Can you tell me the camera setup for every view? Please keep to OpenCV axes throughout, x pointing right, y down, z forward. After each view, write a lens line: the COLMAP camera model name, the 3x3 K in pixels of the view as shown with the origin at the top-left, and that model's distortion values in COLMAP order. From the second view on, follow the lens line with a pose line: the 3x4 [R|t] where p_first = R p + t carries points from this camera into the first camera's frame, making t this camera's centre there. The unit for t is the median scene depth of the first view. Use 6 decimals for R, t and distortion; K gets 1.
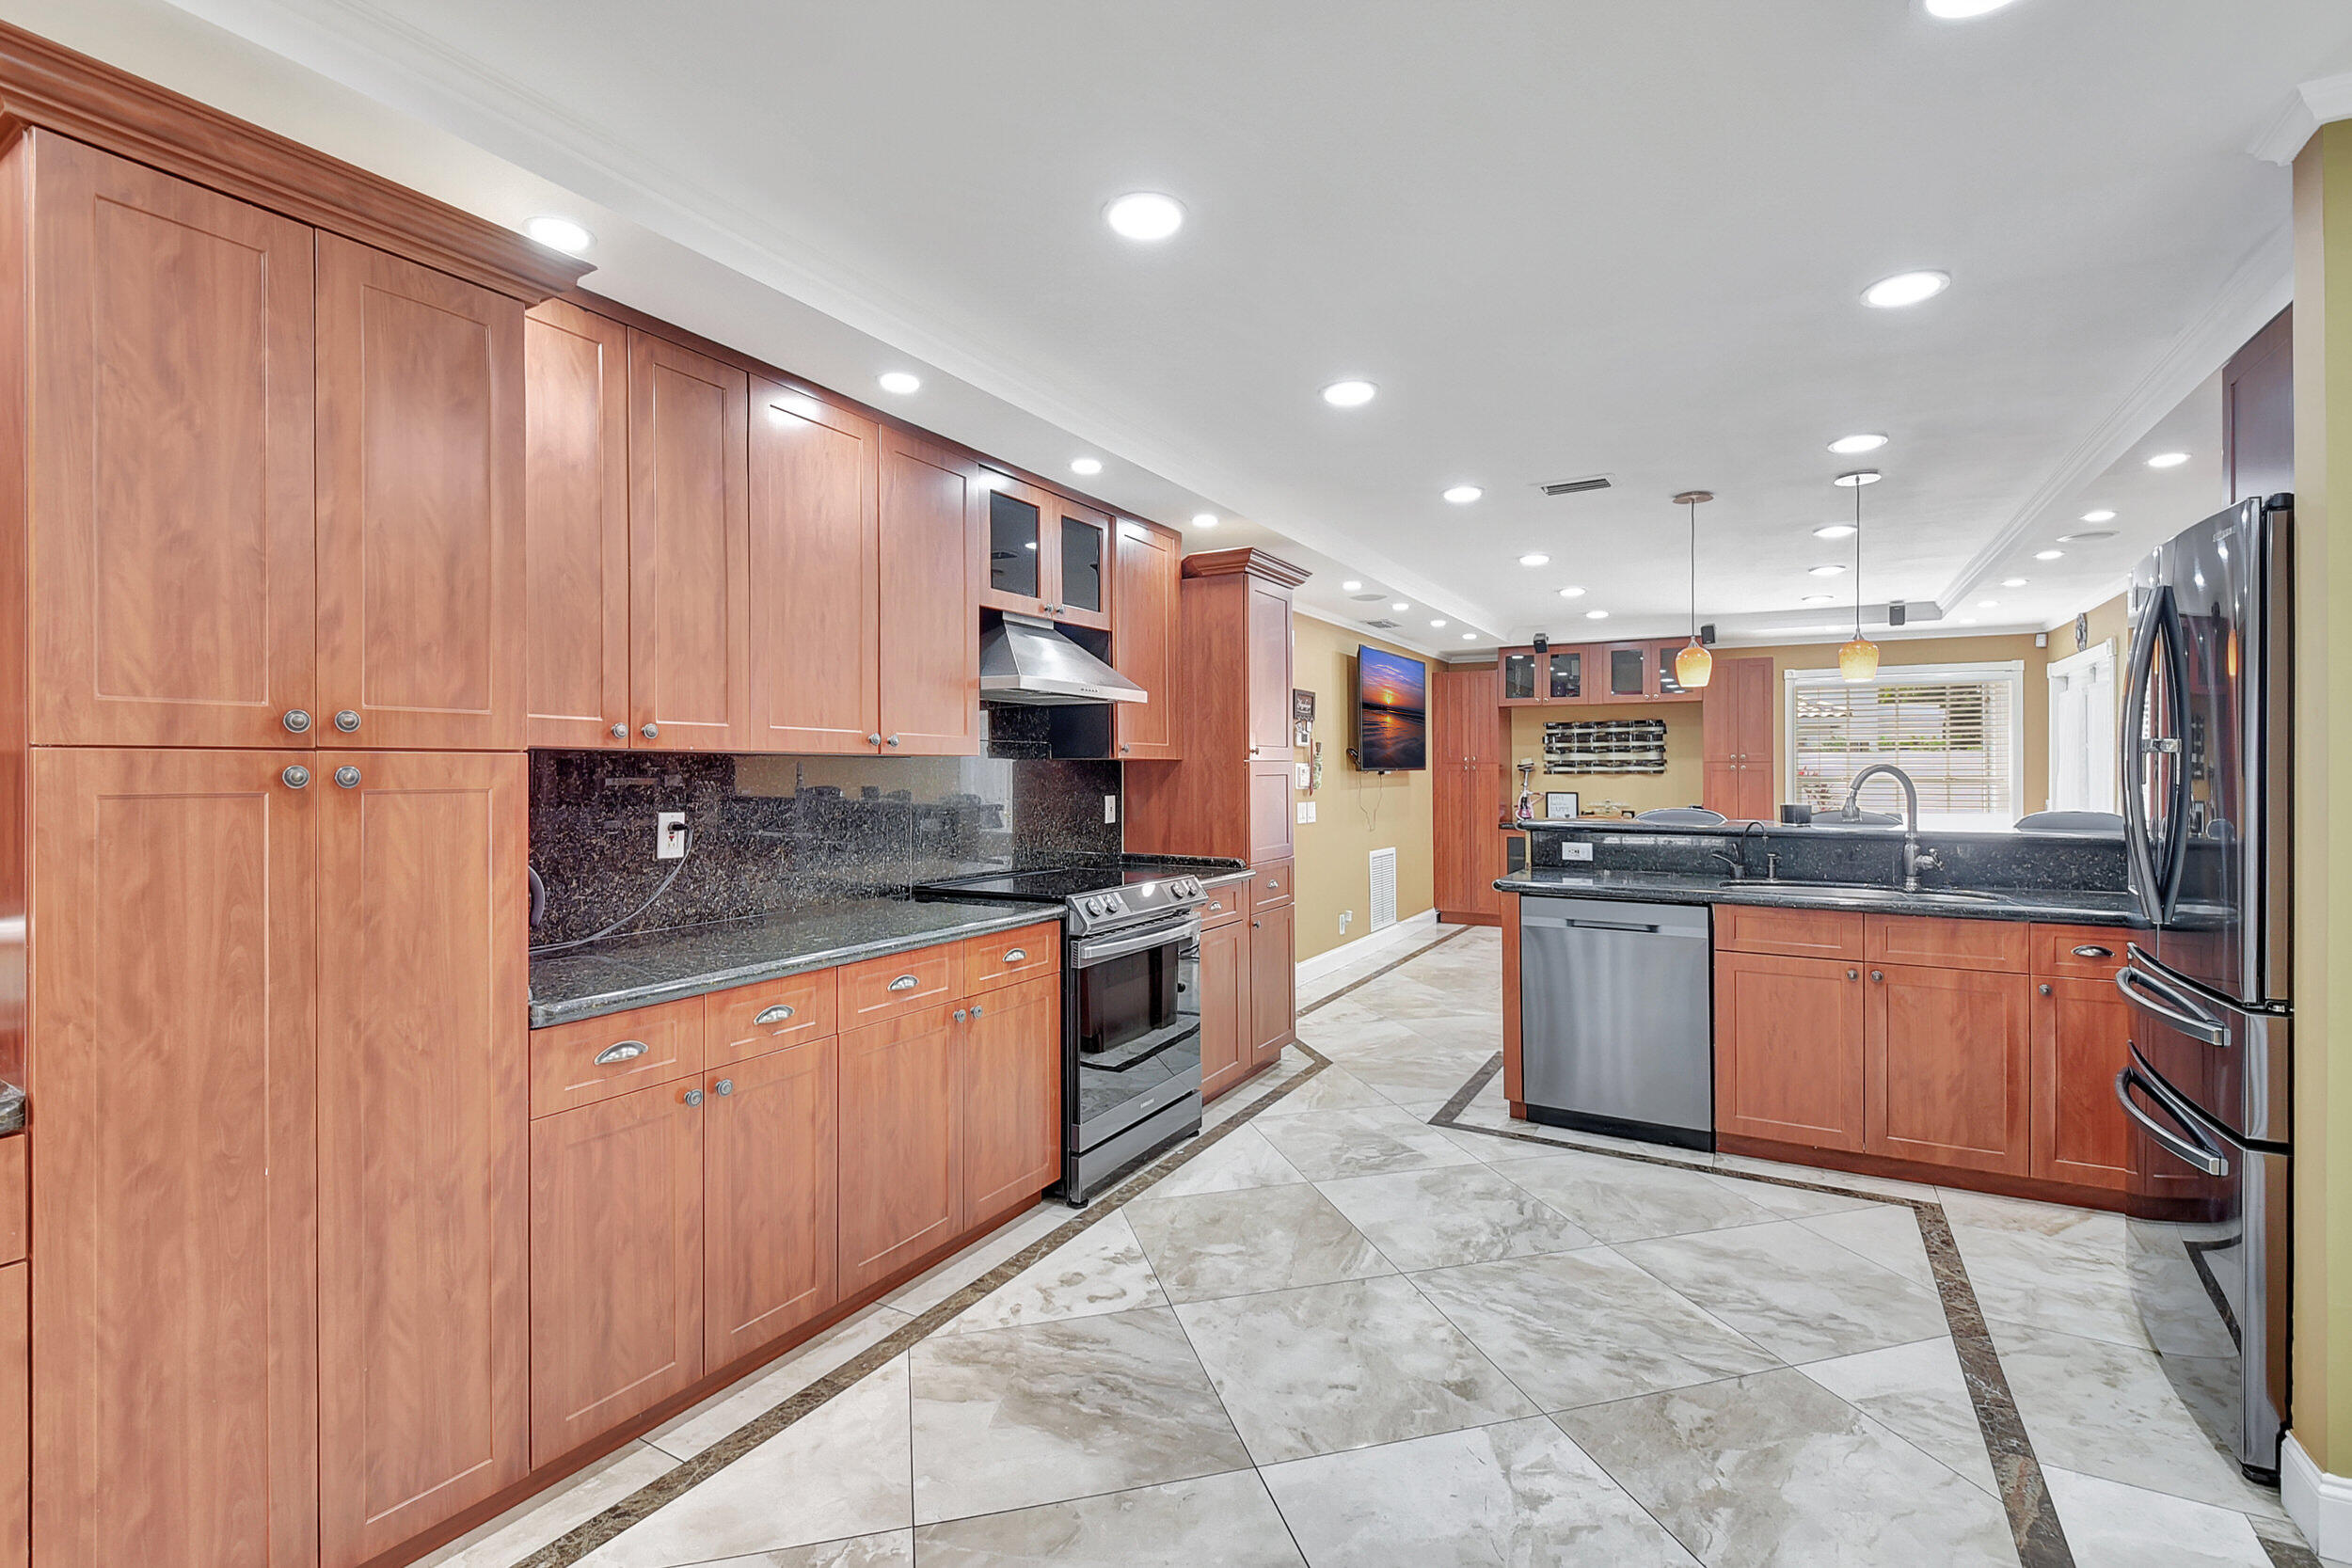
lens RADIAL K [[1055.1, 0, 1171.5], [0, 1055.1, 762.5], [0, 0, 1]] dist [-0.001532, -0.012080]
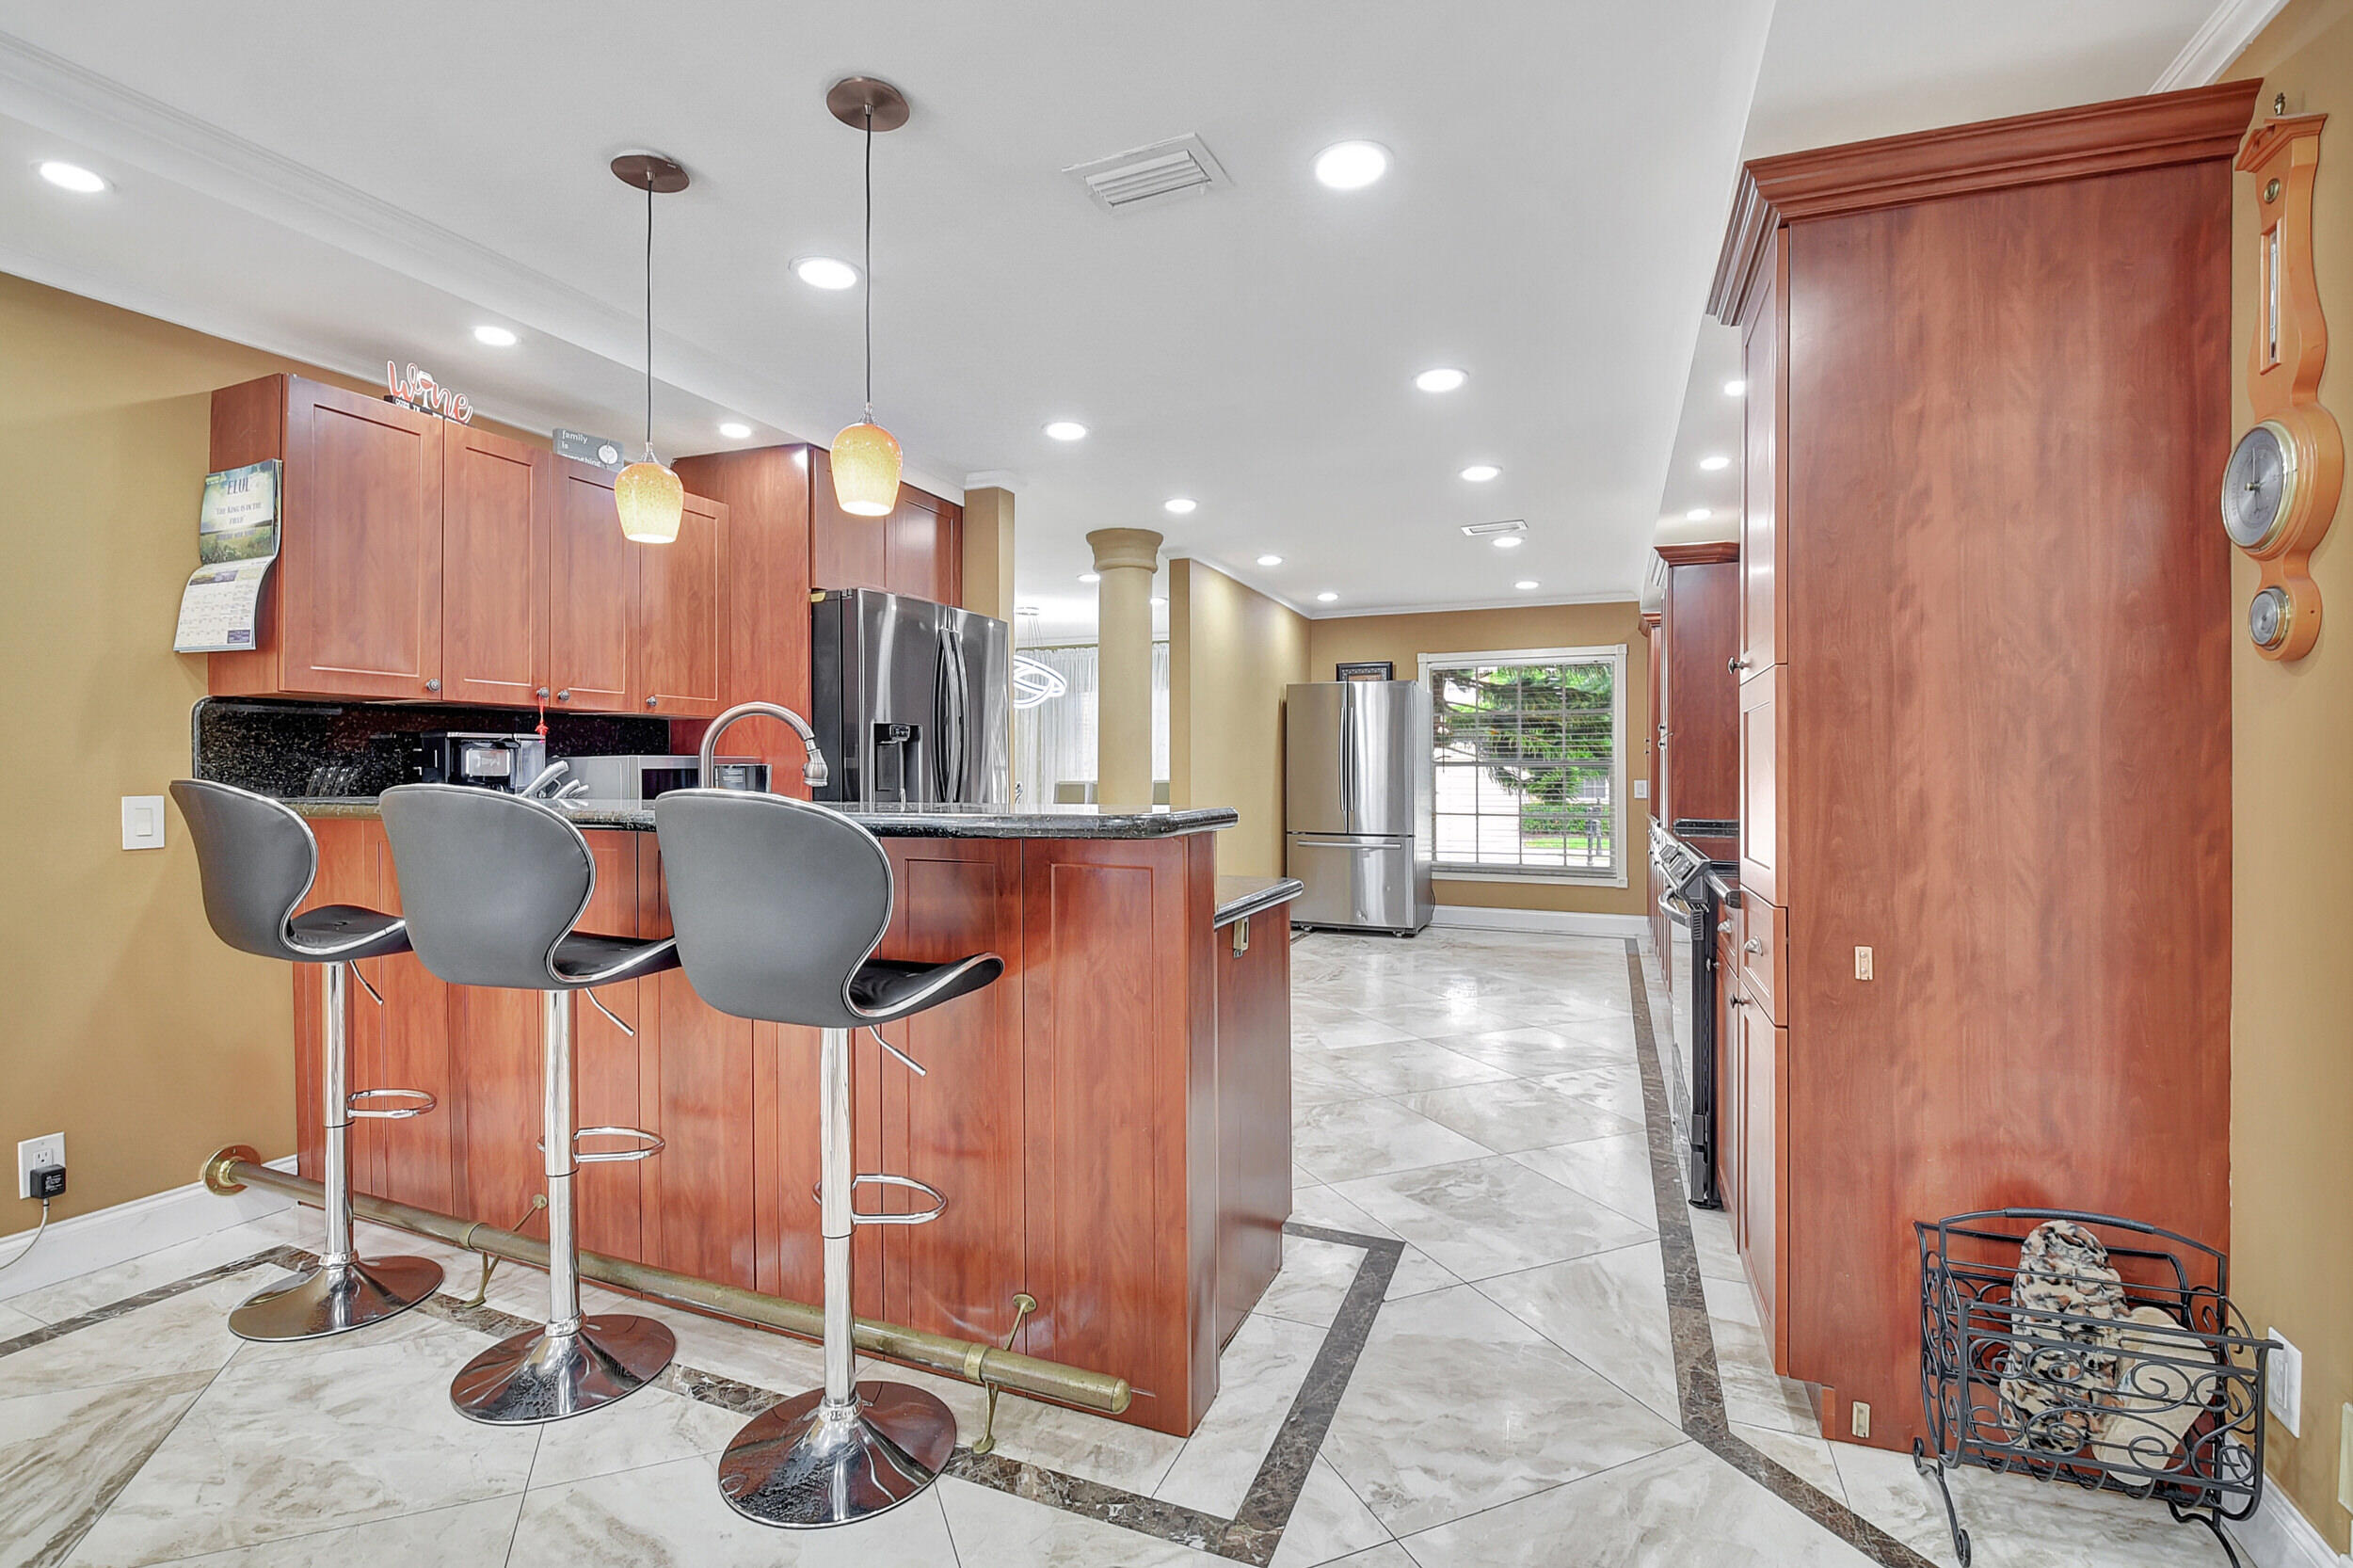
lens RADIAL K [[1055.6, 0, 1160.9], [0, 1055.6, 781.7], [0, 0, 1]] dist [-0.001532, -0.012080]
pose [[-0.992402, -0.005358, -0.122918, 0.619097], [-0.005718, 0.999980, 0.002583, 0.064964], [0.122902, 0.003266, -0.992413, 2.123046]]
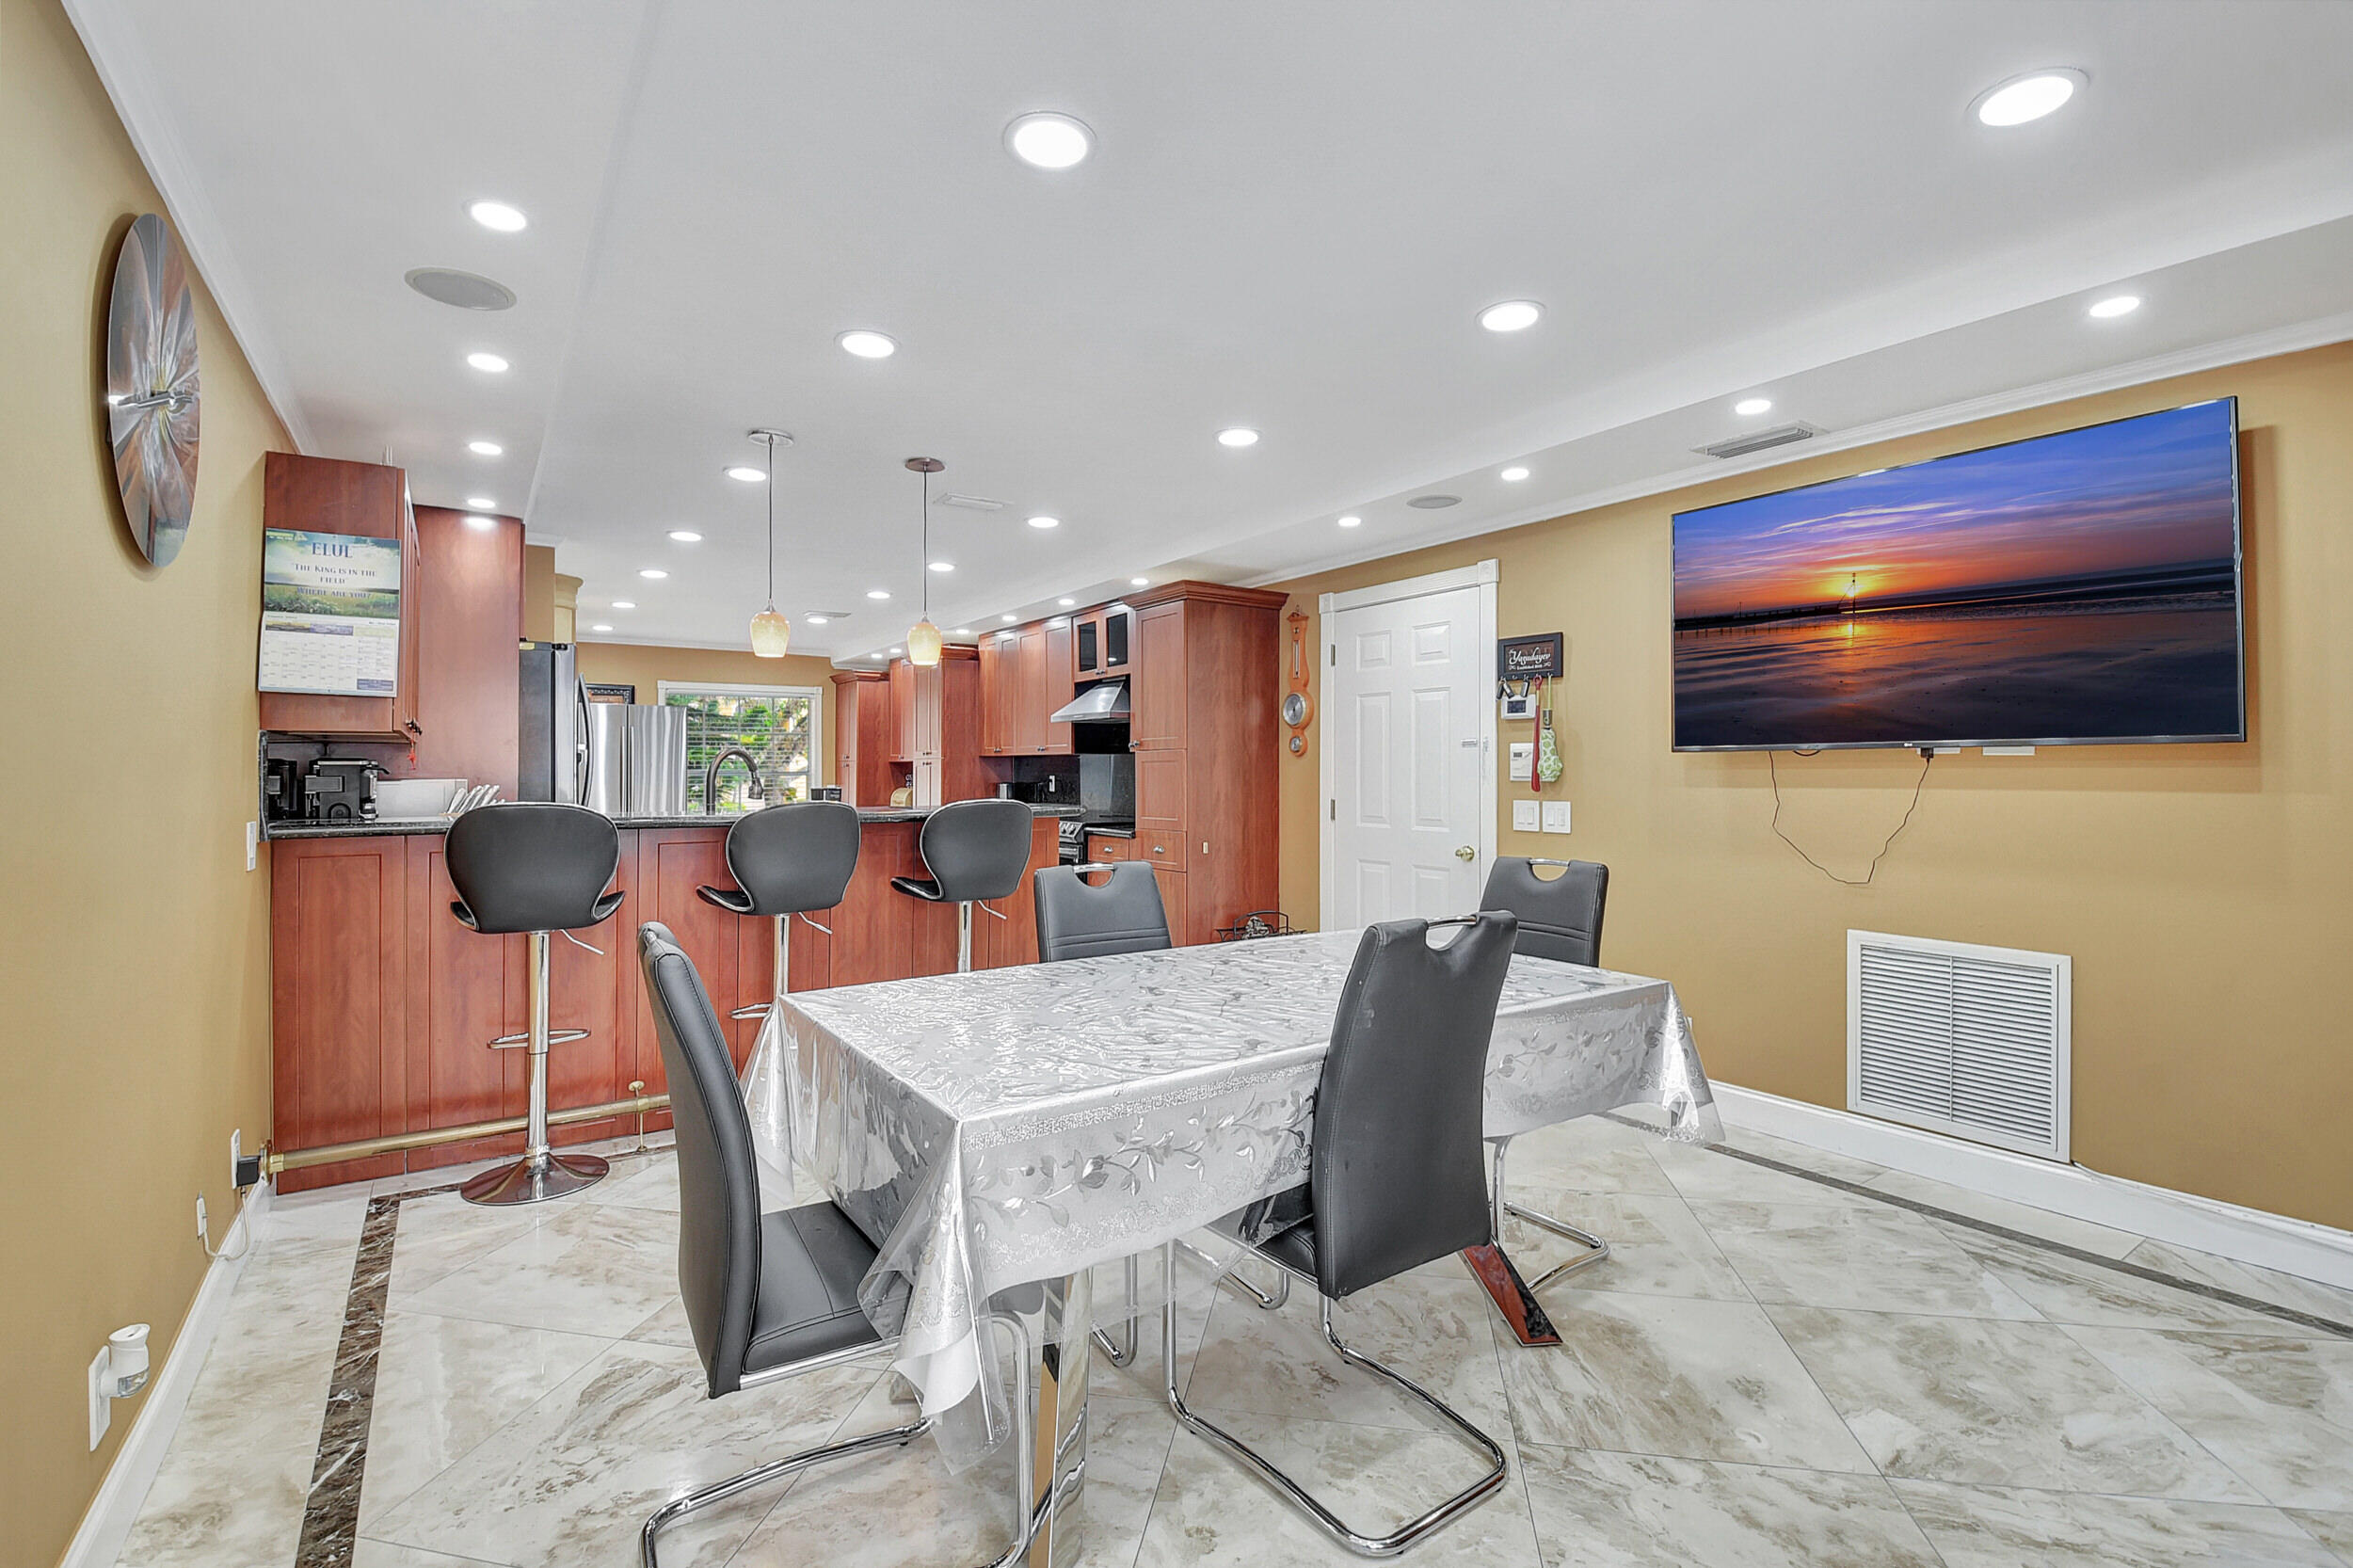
lens RADIAL K [[1055.6, 0, 1165.8], [0, 1055.6, 773.1], [0, 0, 1]] dist [-0.001532, -0.012080]
pose [[-0.446095, -0.004325, -0.894975, 1.790341], [0.004474, 0.999965, -0.007063, 0.050961], [0.894974, -0.007155, -0.446060, 2.328119]]
